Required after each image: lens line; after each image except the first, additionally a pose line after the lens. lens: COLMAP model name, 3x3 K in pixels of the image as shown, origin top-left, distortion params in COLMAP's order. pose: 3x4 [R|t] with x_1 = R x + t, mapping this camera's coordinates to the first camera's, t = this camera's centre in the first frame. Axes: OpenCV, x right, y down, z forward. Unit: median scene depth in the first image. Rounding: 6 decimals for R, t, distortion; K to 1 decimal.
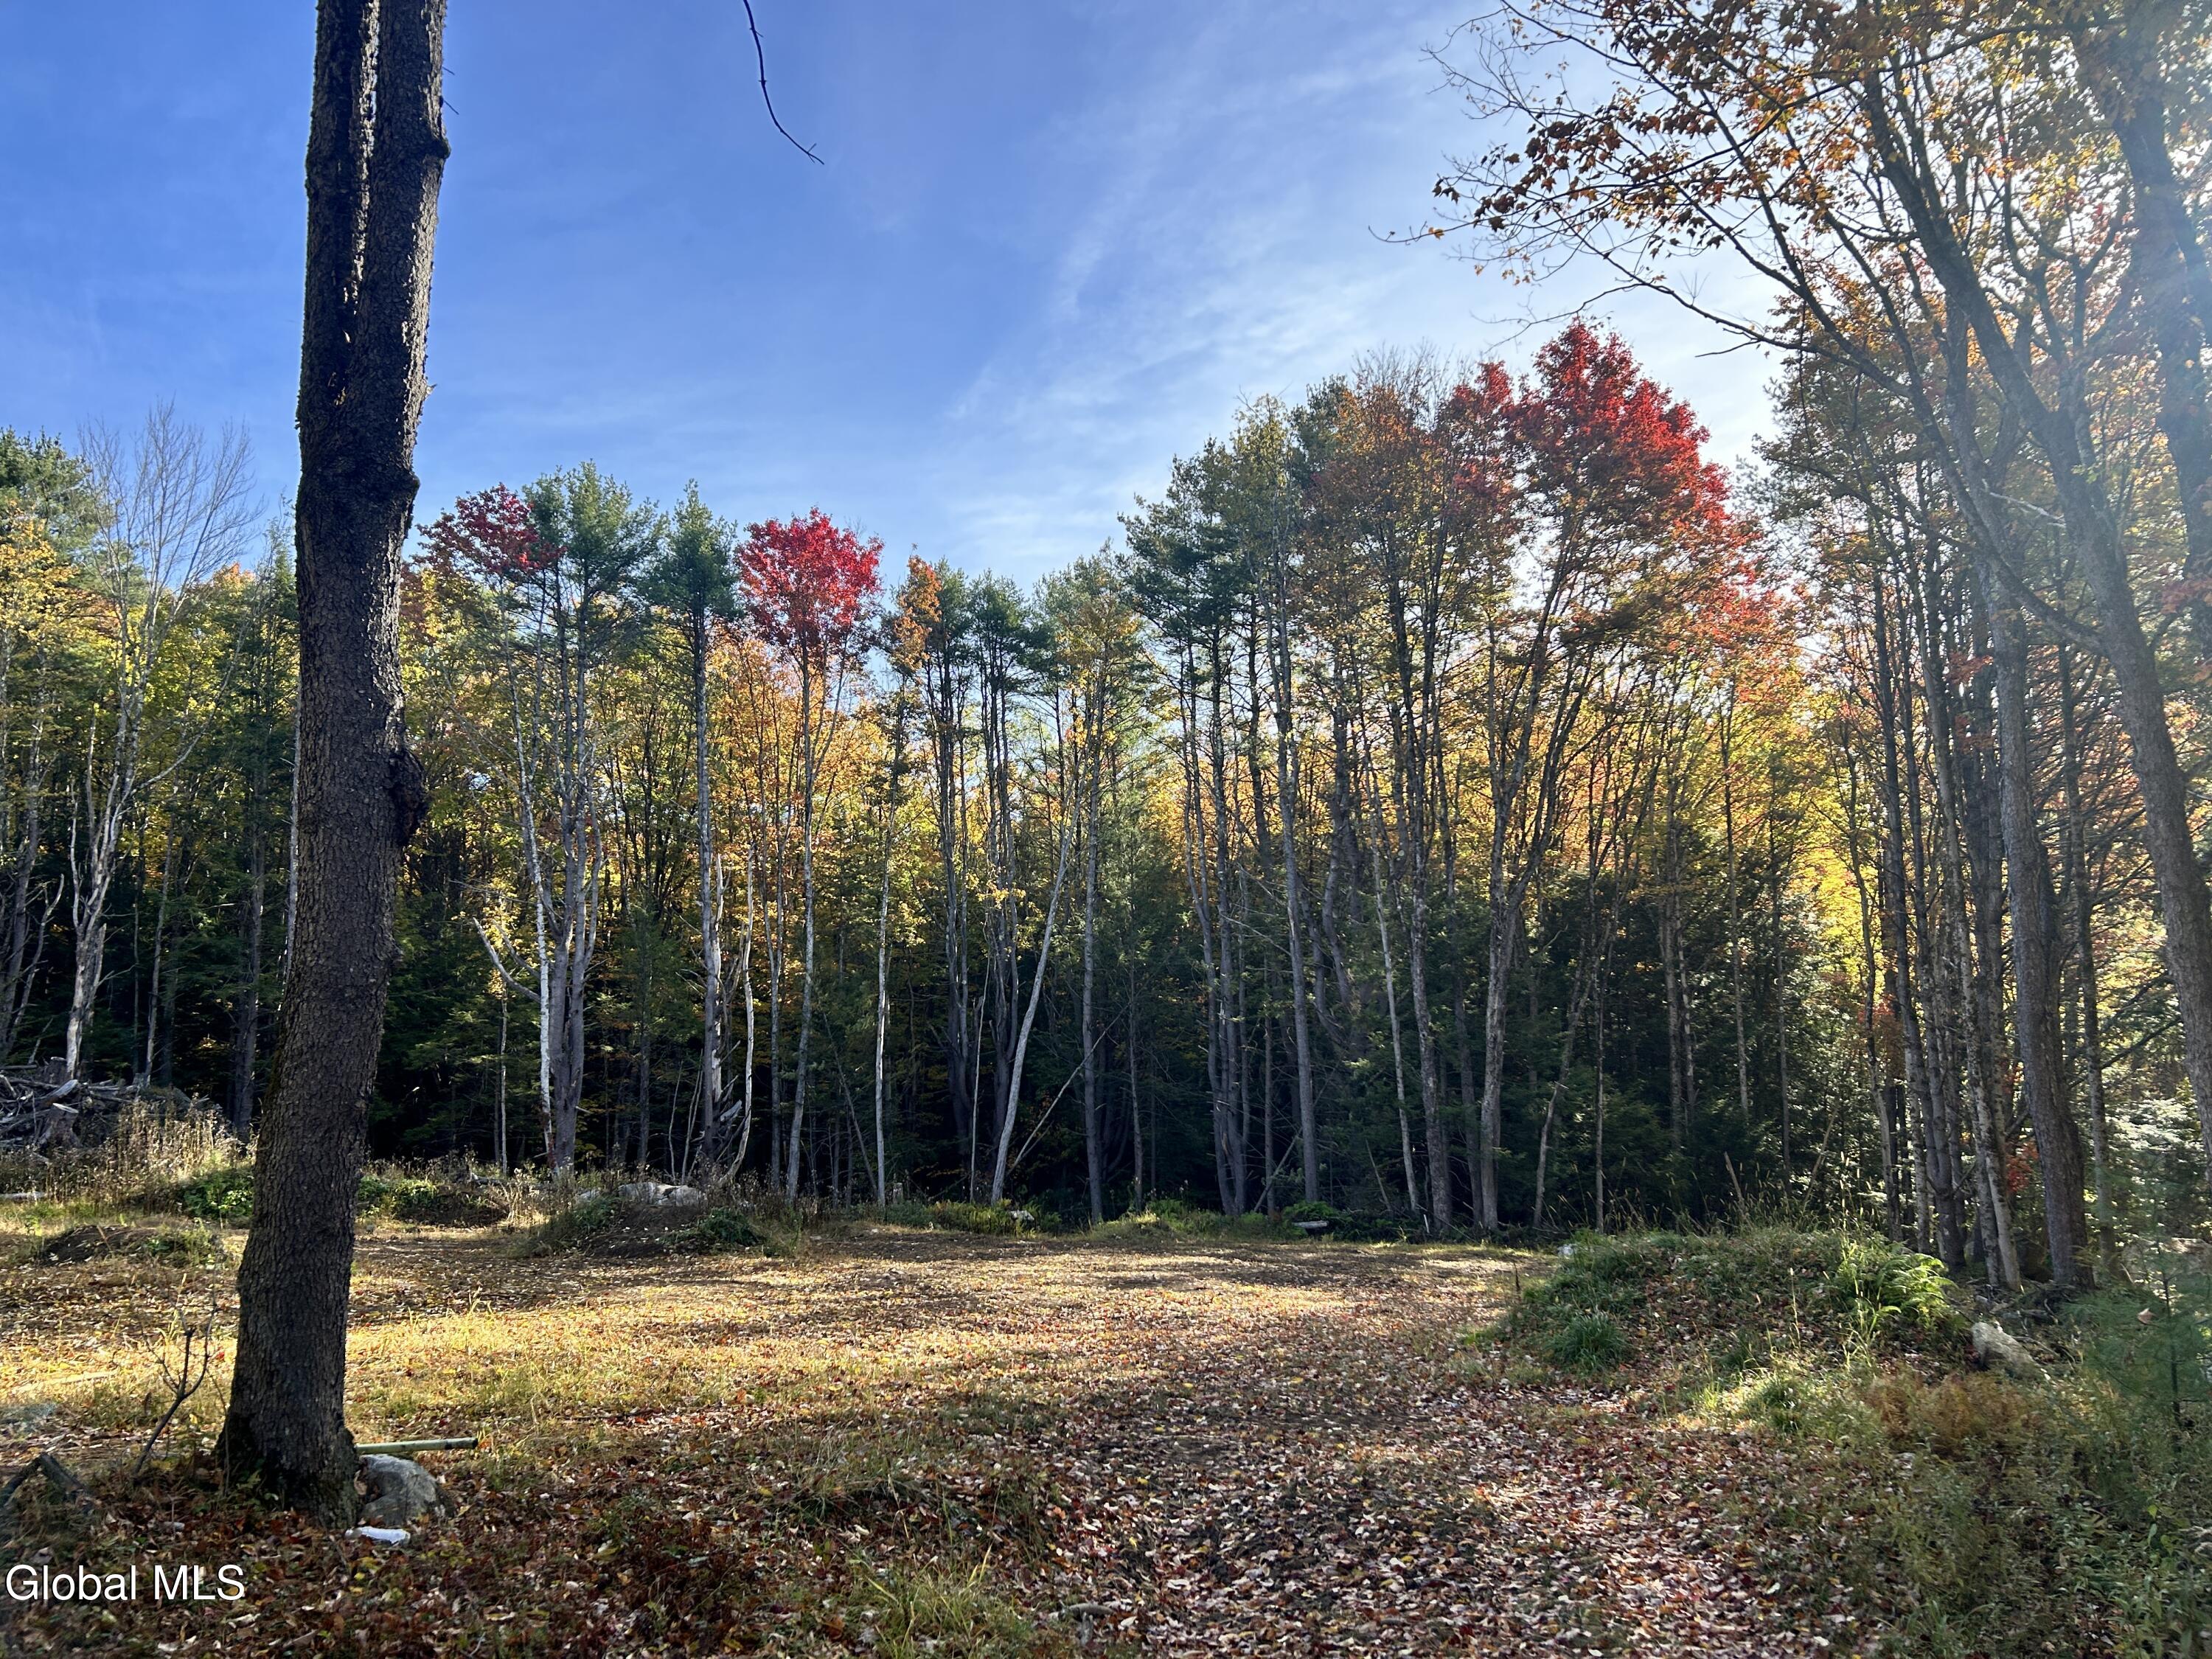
lens RADIAL K [[1654.4, 0, 1108.2], [0, 1654.4, 827.0], [0, 0, 1]] dist [0.011415, -0.007153]
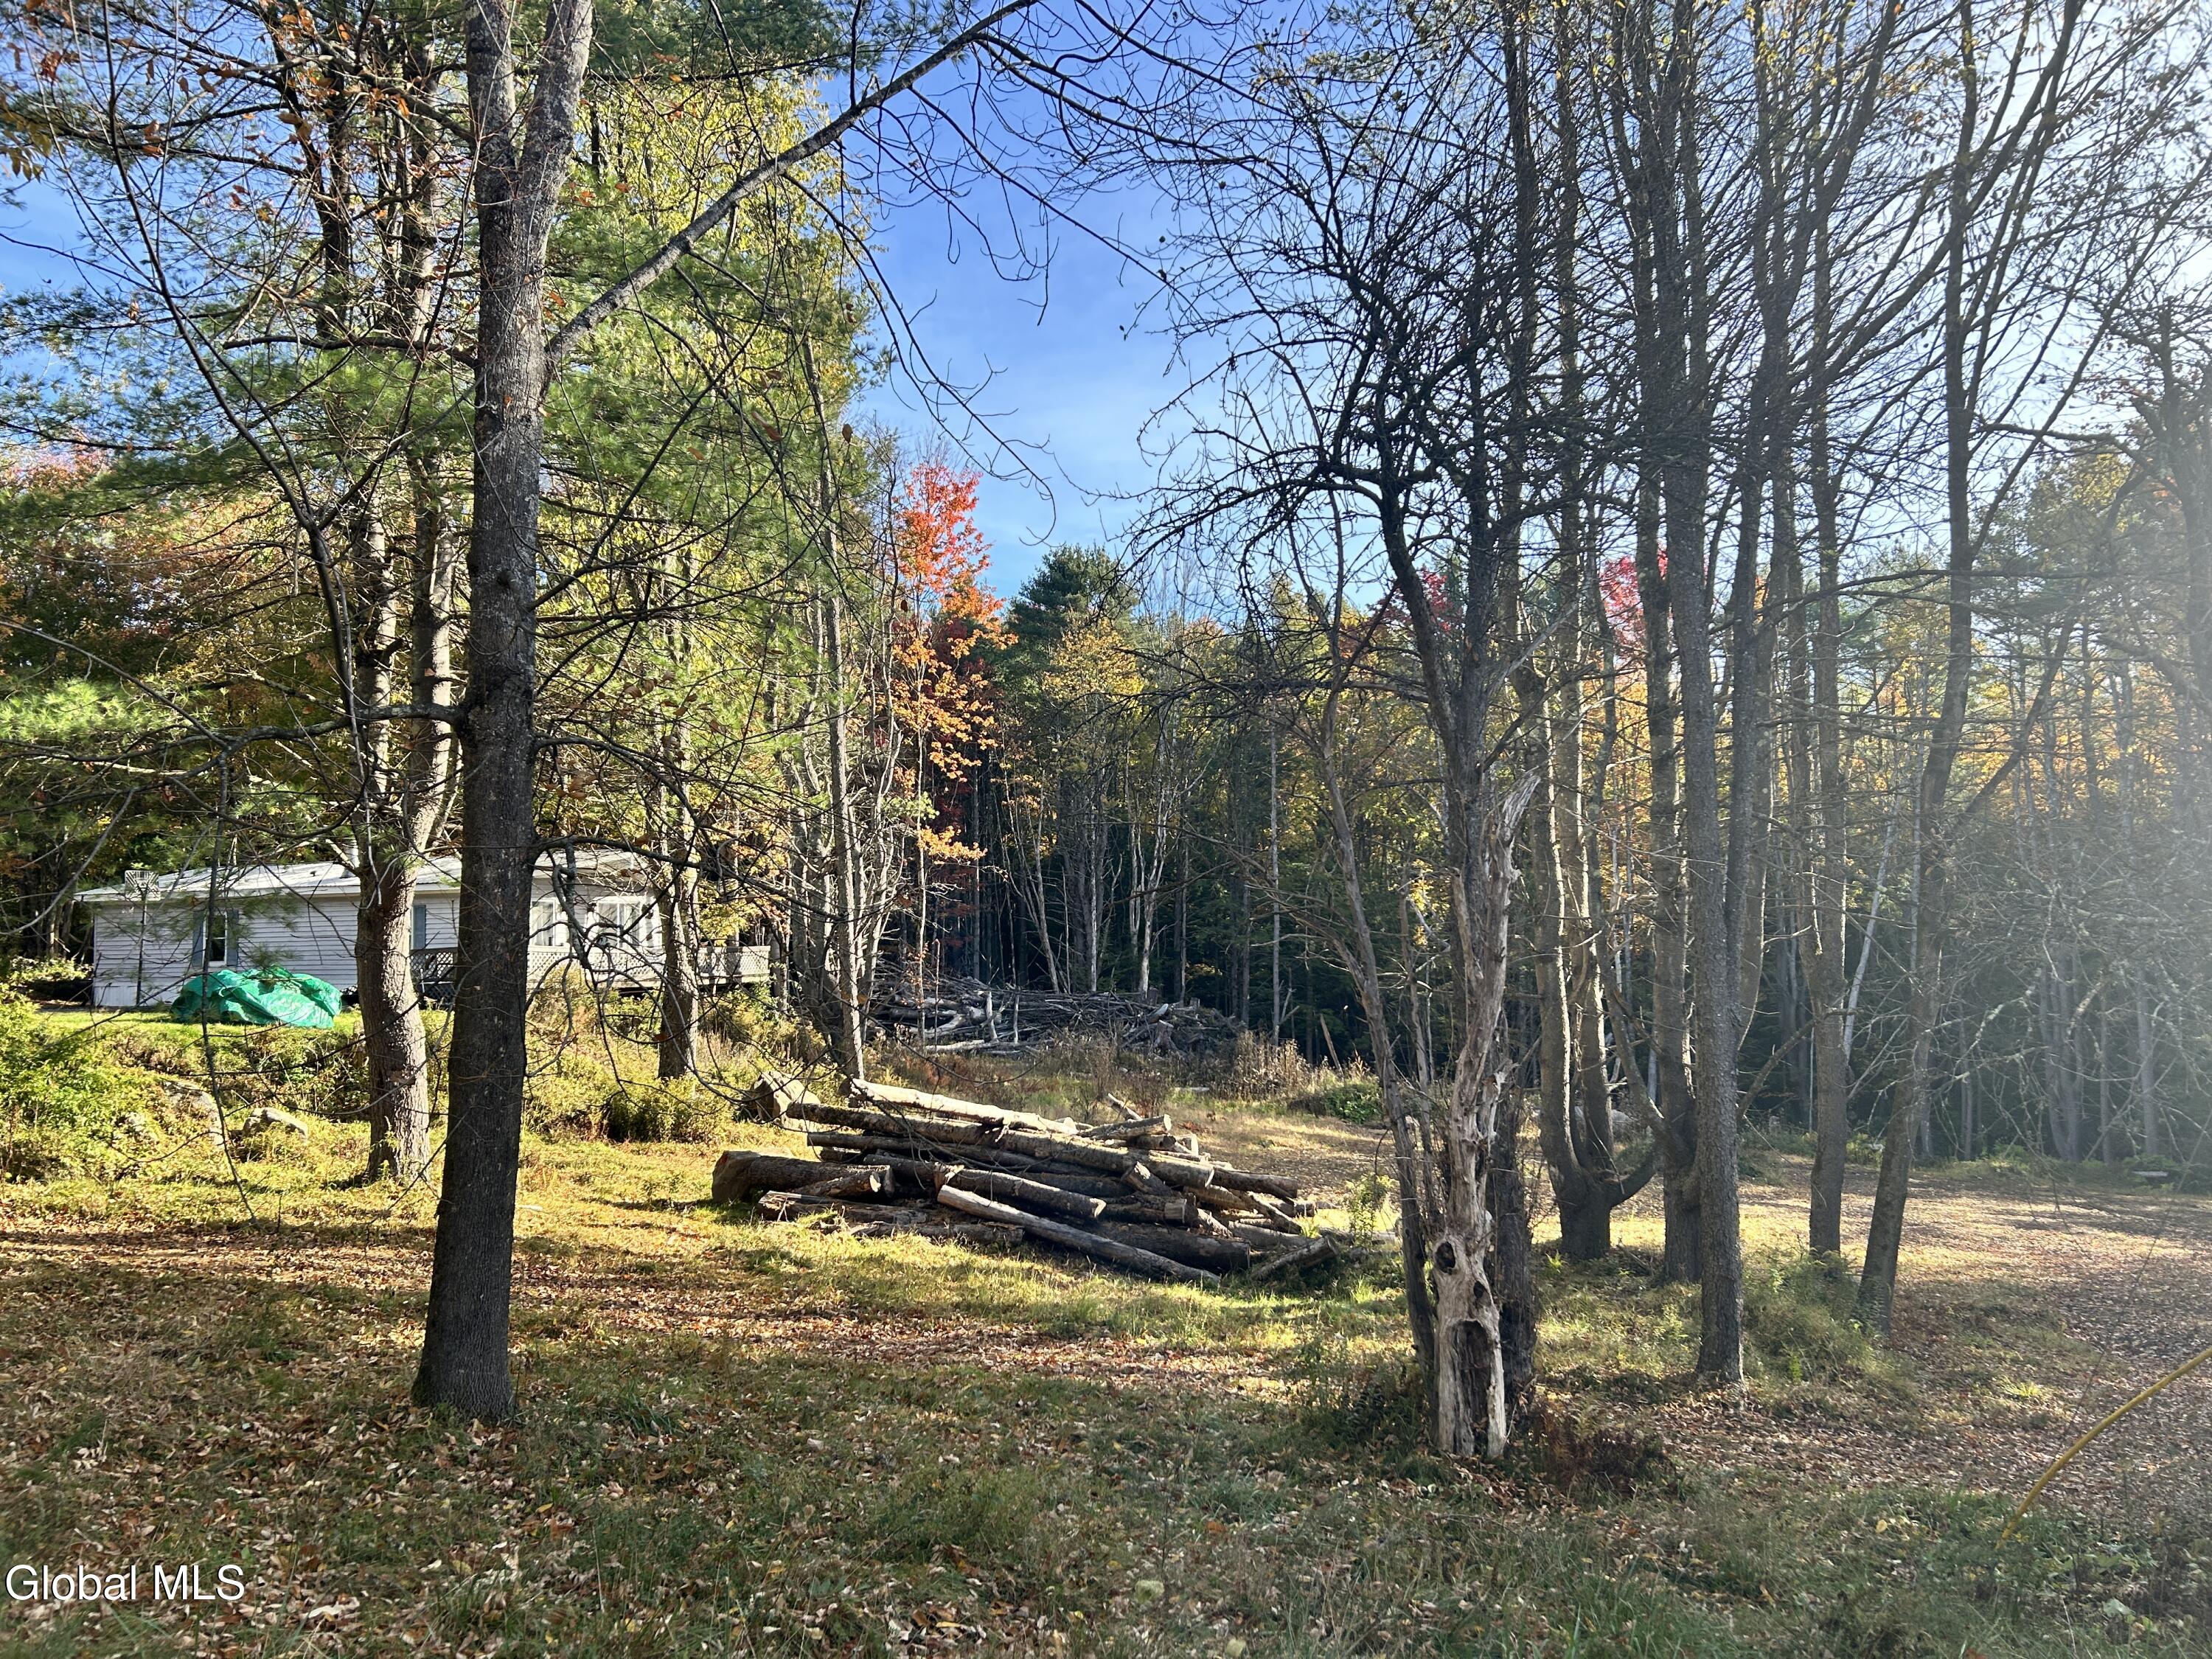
lens RADIAL K [[1654.4, 0, 1101.9], [0, 1654.4, 831.1], [0, 0, 1]] dist [0.011415, -0.007153]
pose [[0.906211, -0.003852, -0.422808, -0.077917], [0.036490, 0.996940, 0.069127, -0.164991], [0.421248, -0.078072, 0.903579, -0.532294]]
